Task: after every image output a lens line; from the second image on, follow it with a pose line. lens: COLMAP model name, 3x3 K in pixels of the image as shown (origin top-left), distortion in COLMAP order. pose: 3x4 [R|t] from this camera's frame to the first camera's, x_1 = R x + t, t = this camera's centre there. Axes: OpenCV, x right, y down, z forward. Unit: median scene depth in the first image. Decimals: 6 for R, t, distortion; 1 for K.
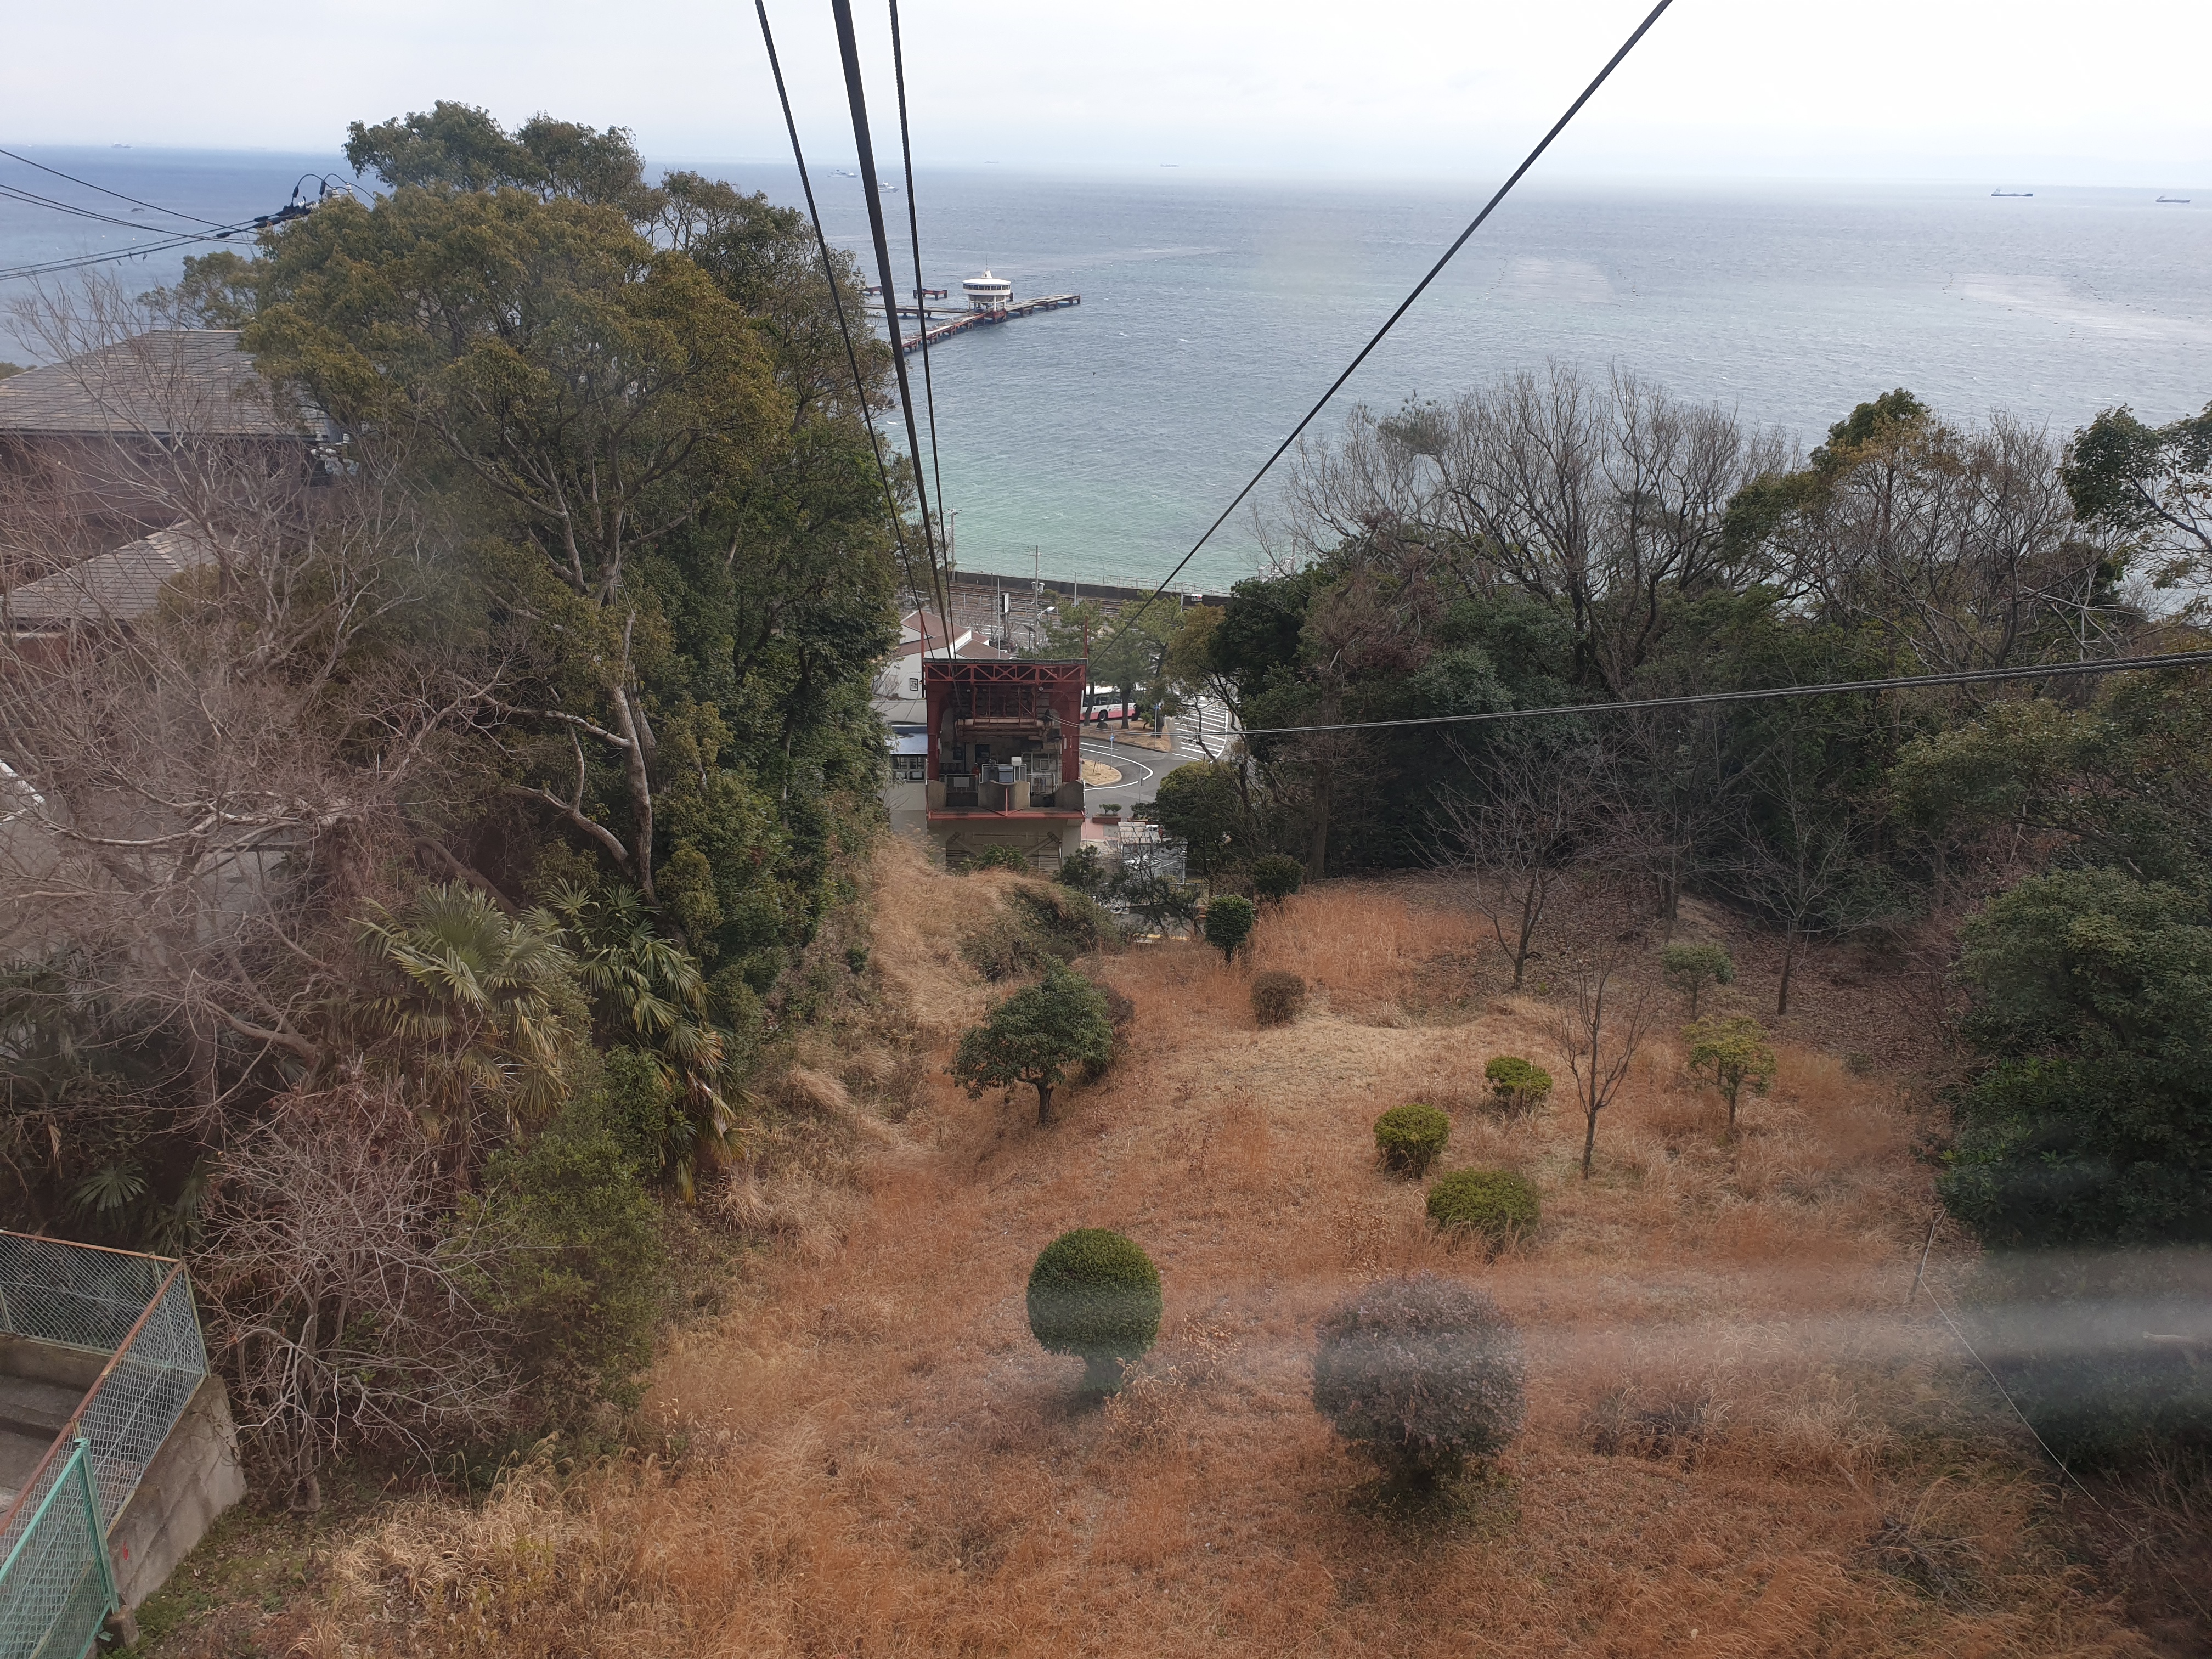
lens RADIAL K [[1709.0, 0, 1089.7], [0, 1709.0, 812.9], [0, 0, 1]] dist [0.084220, -0.108775]
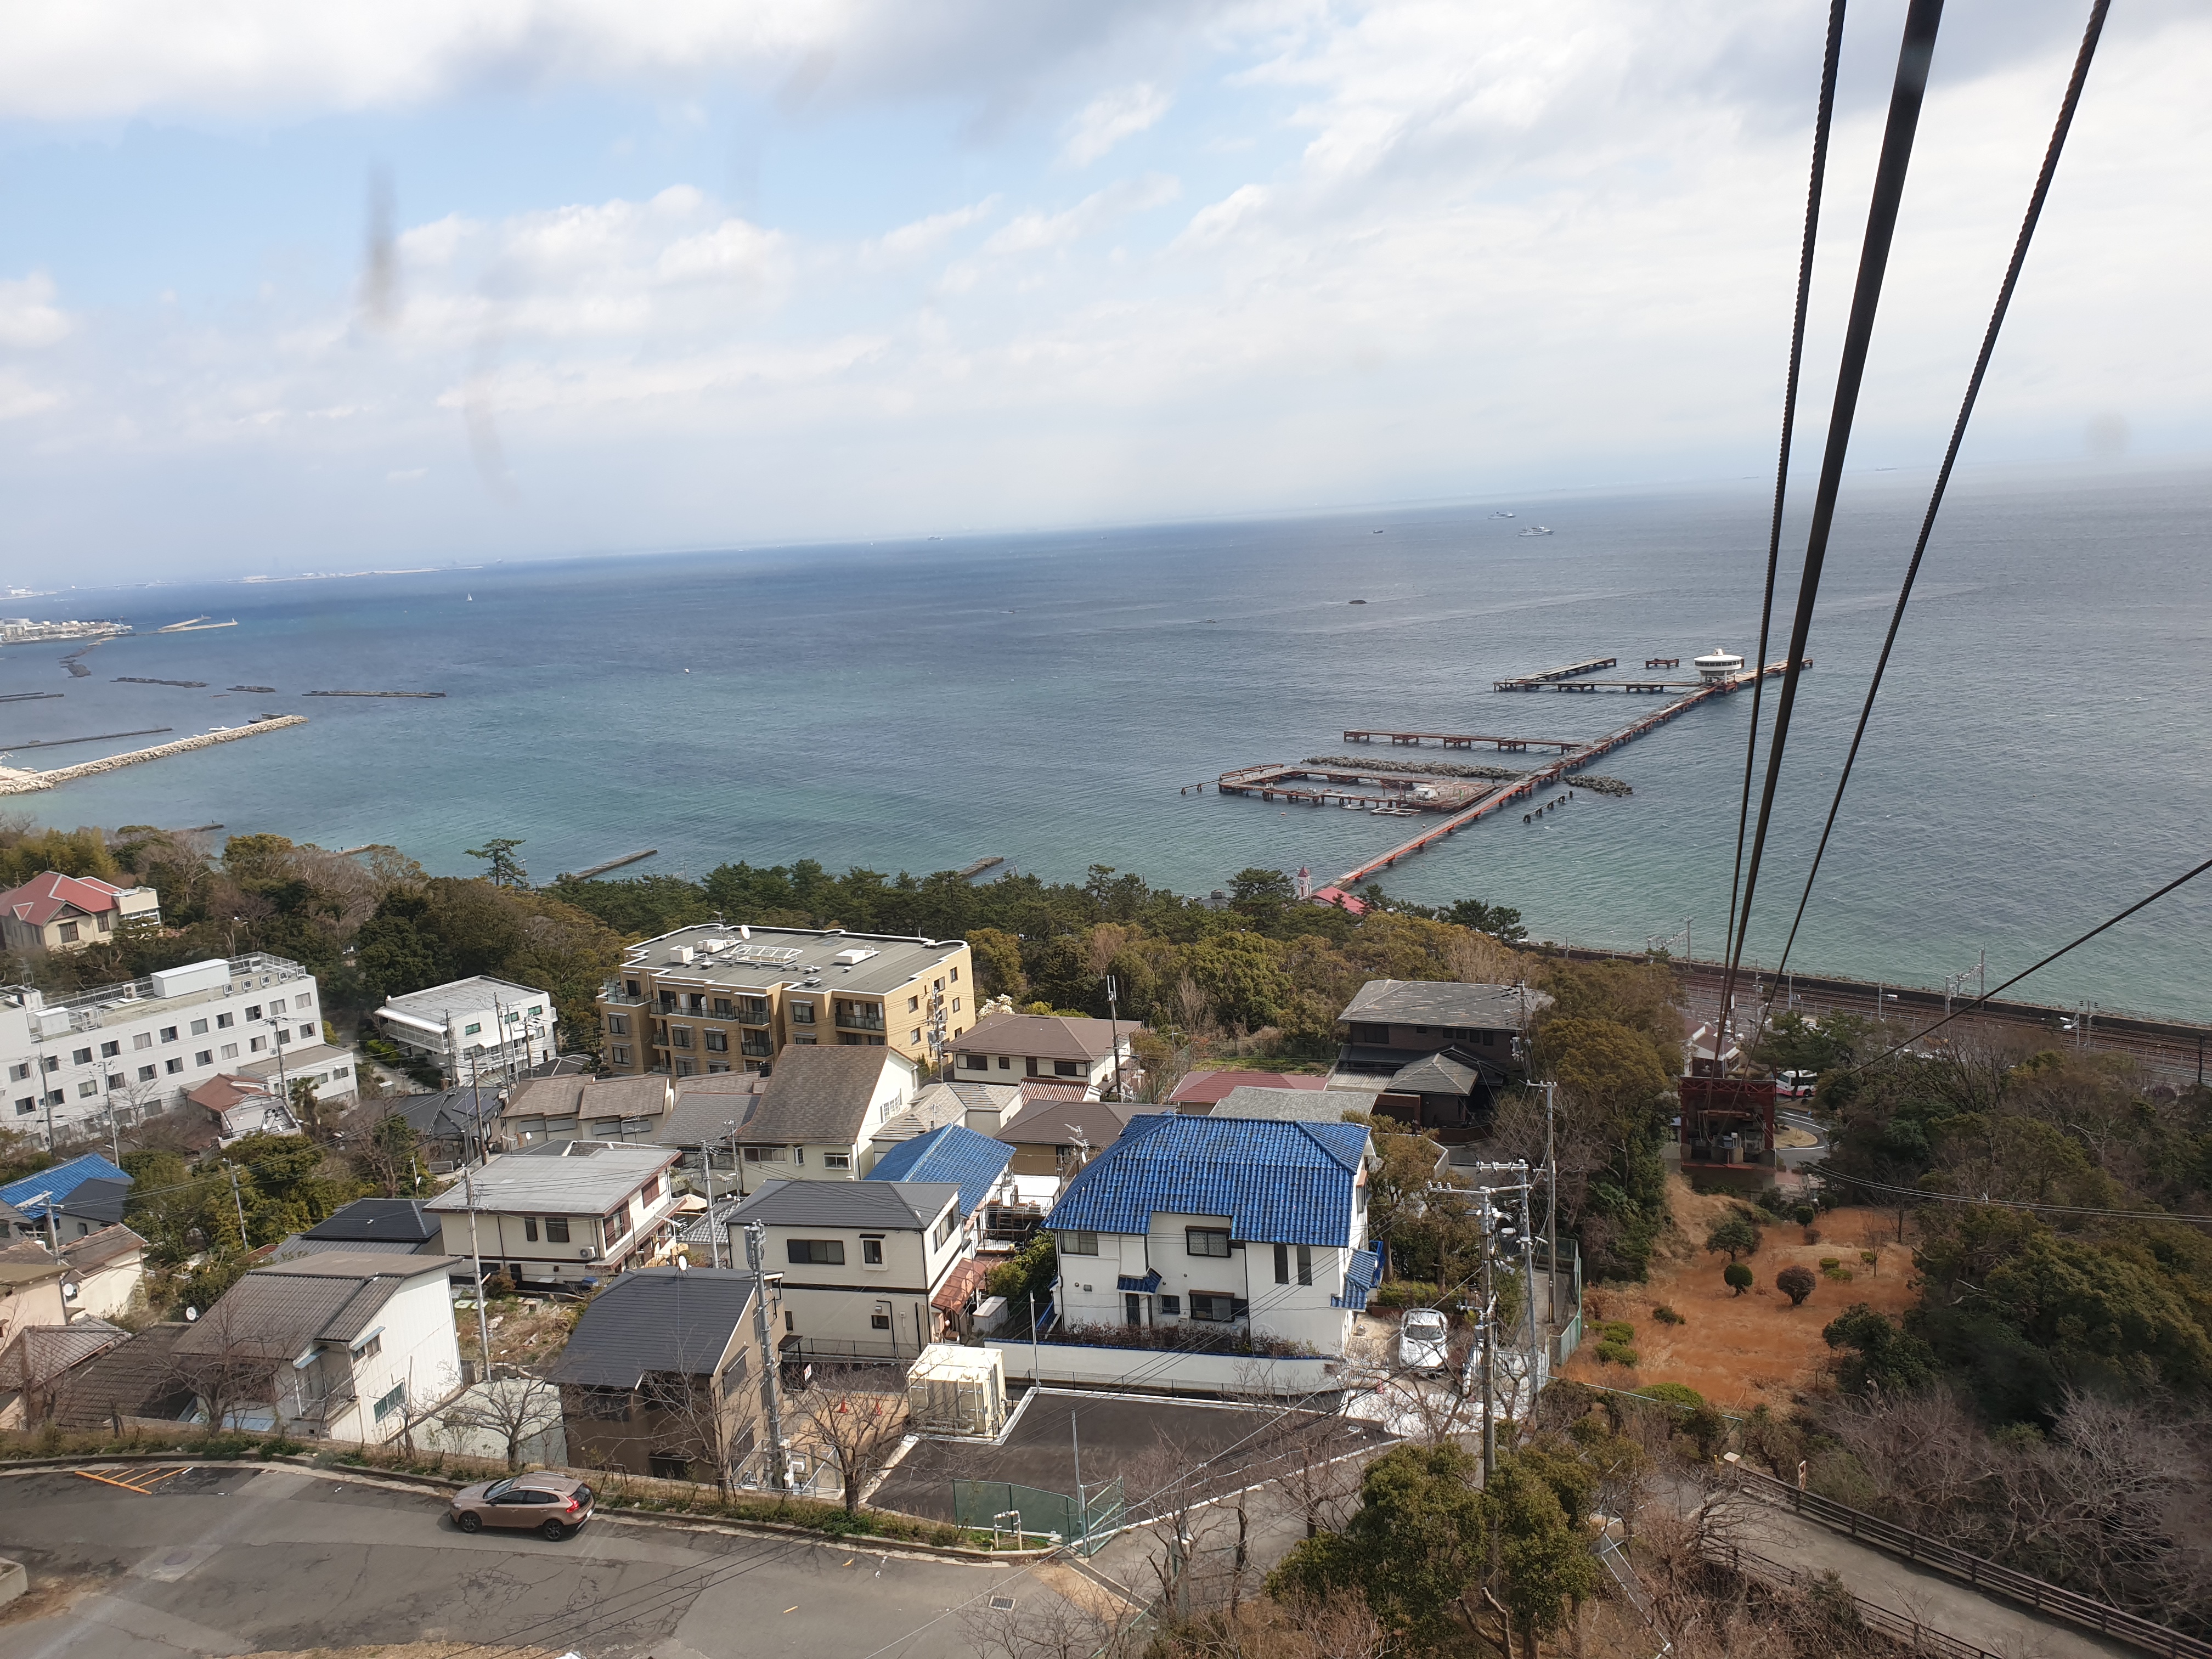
lens RADIAL K [[1709.0, 0, 1089.7], [0, 1709.0, 812.9], [0, 0, 1]] dist [0.084220, -0.108775]
pose [[0.917627, -0.011347, -0.397280, 0.112102], [-0.060293, 0.984049, -0.167369, -0.035192], [0.392842, 0.177536, 0.902306, -1.768151]]
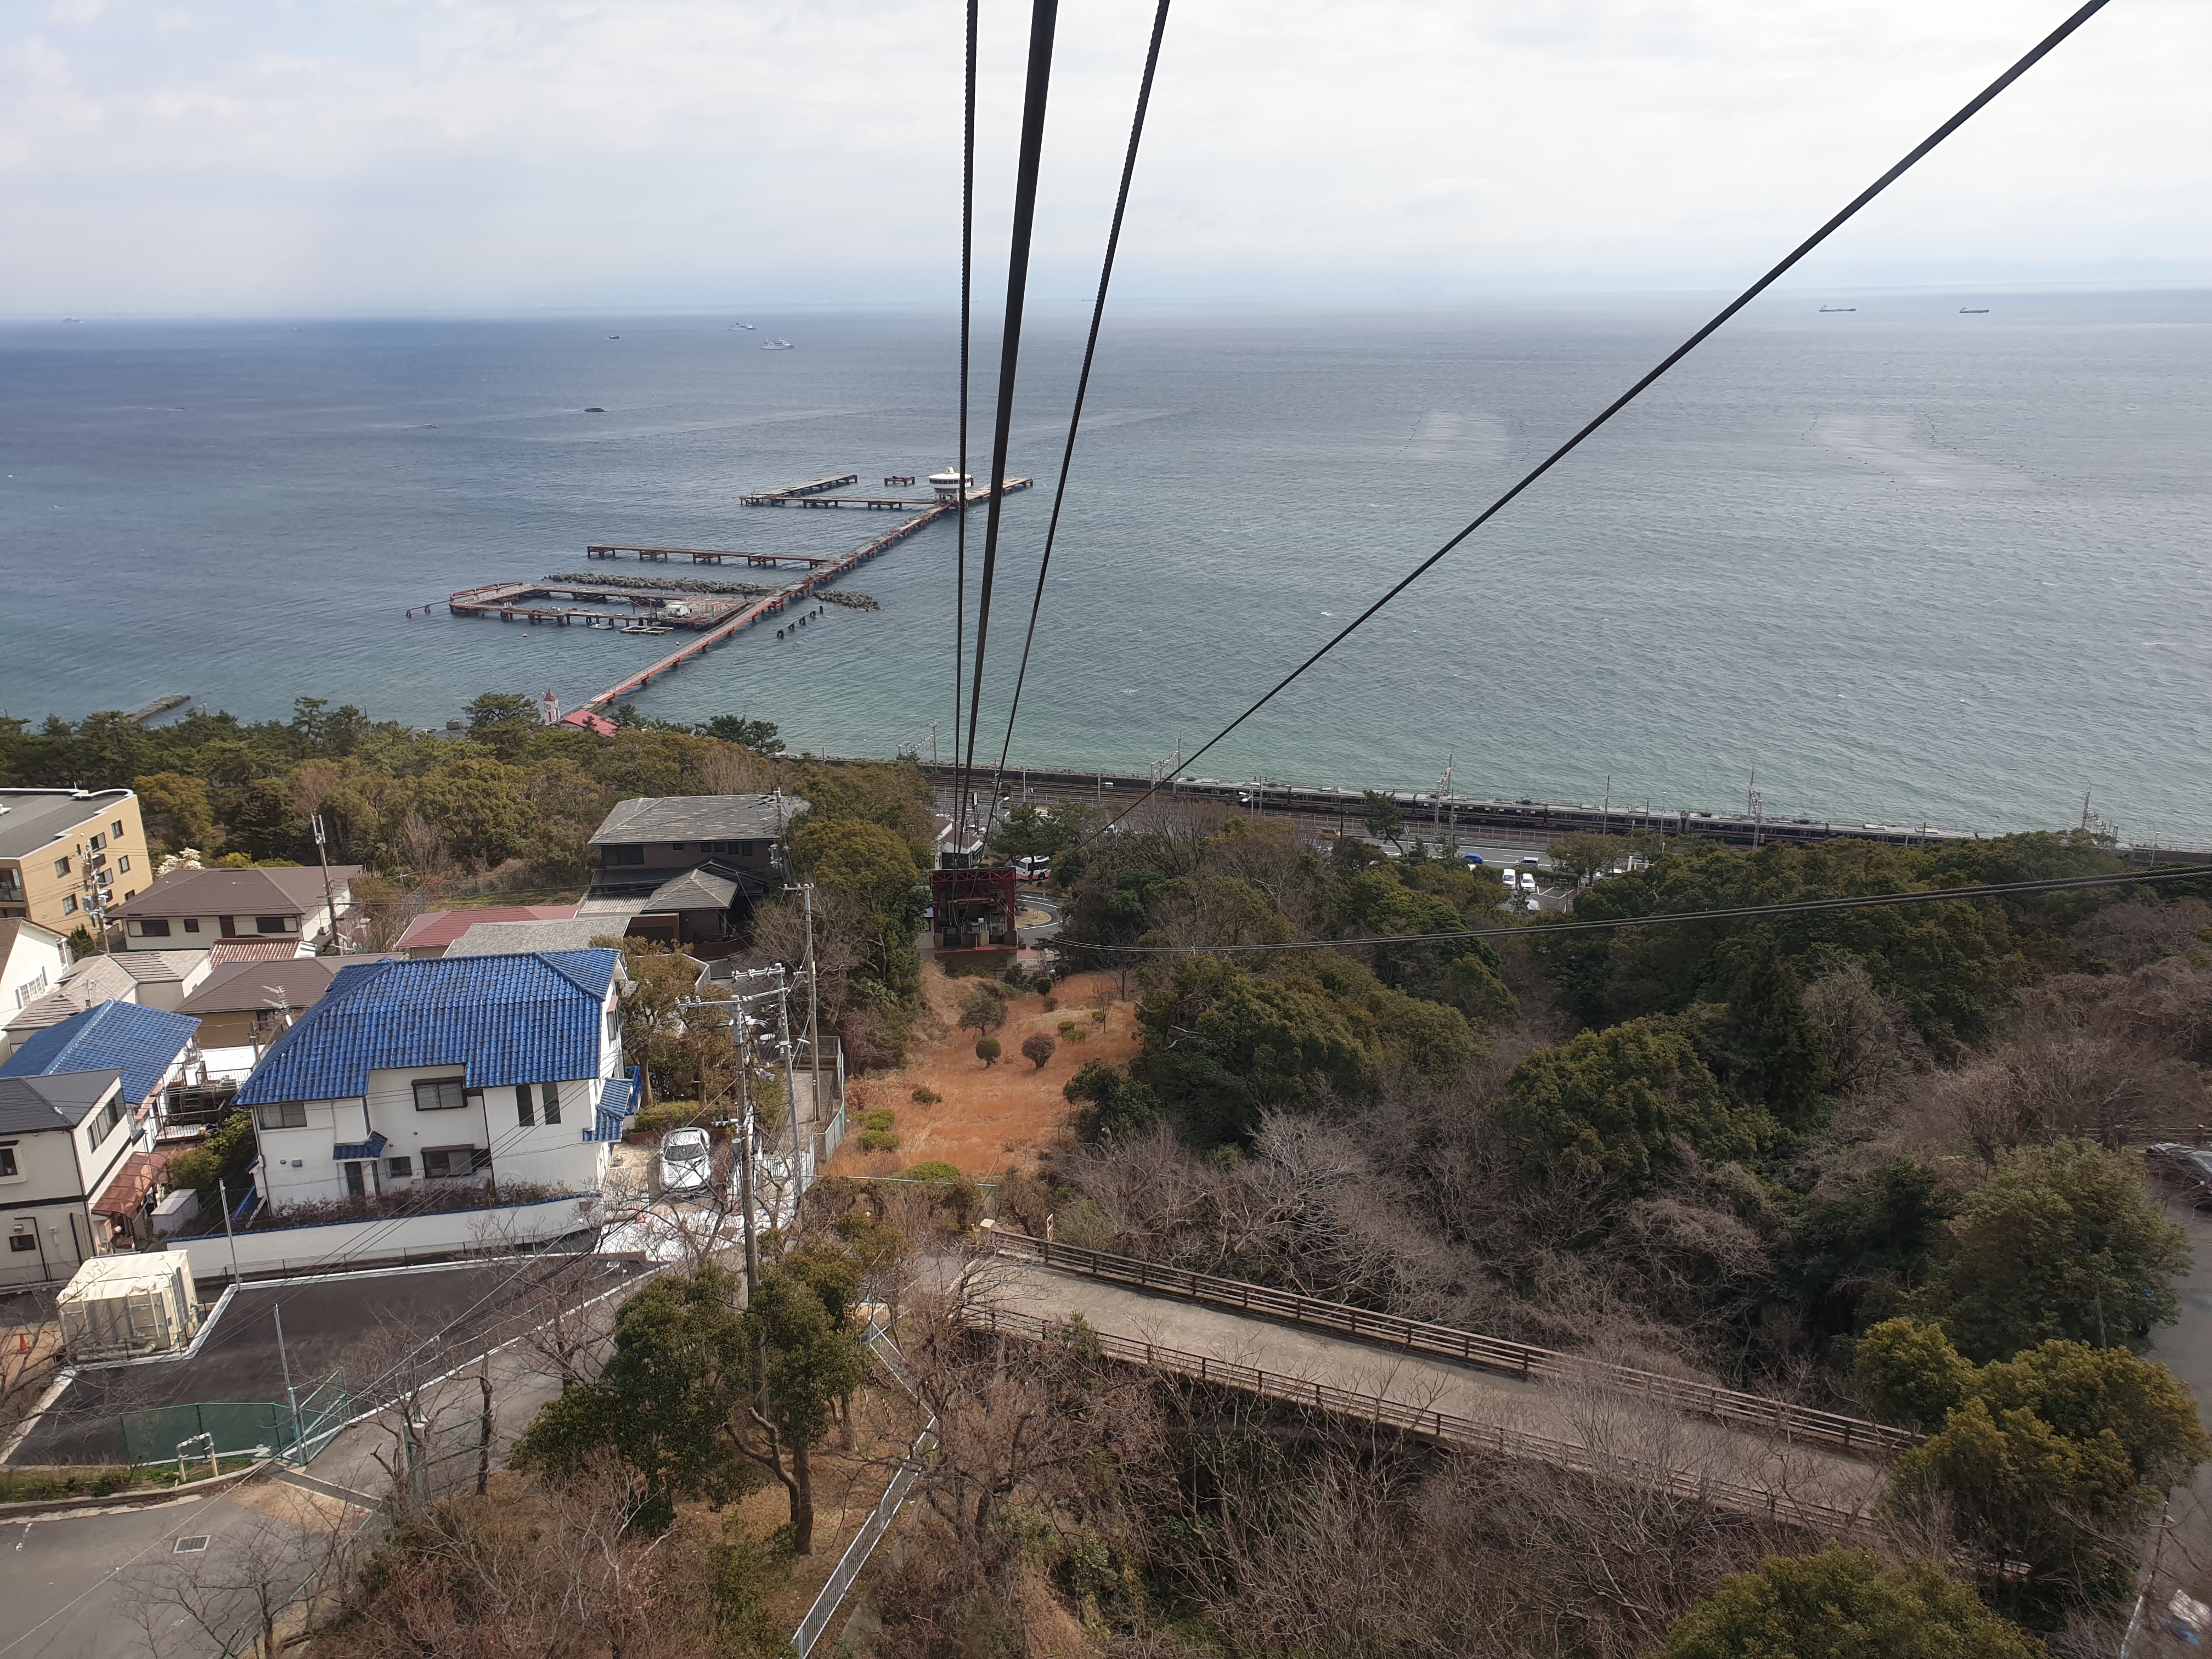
lens RADIAL K [[1699.0, 0, 1089.7], [0, 1699.0, 810.5], [0, 0, 1]] dist [0.136024, -0.220736]
pose [[0.999030, -0.041792, 0.013890, 0.105888], [0.042656, 0.996689, -0.069214, -0.029597], [-0.010952, 0.069740, 0.997505, -1.664735]]
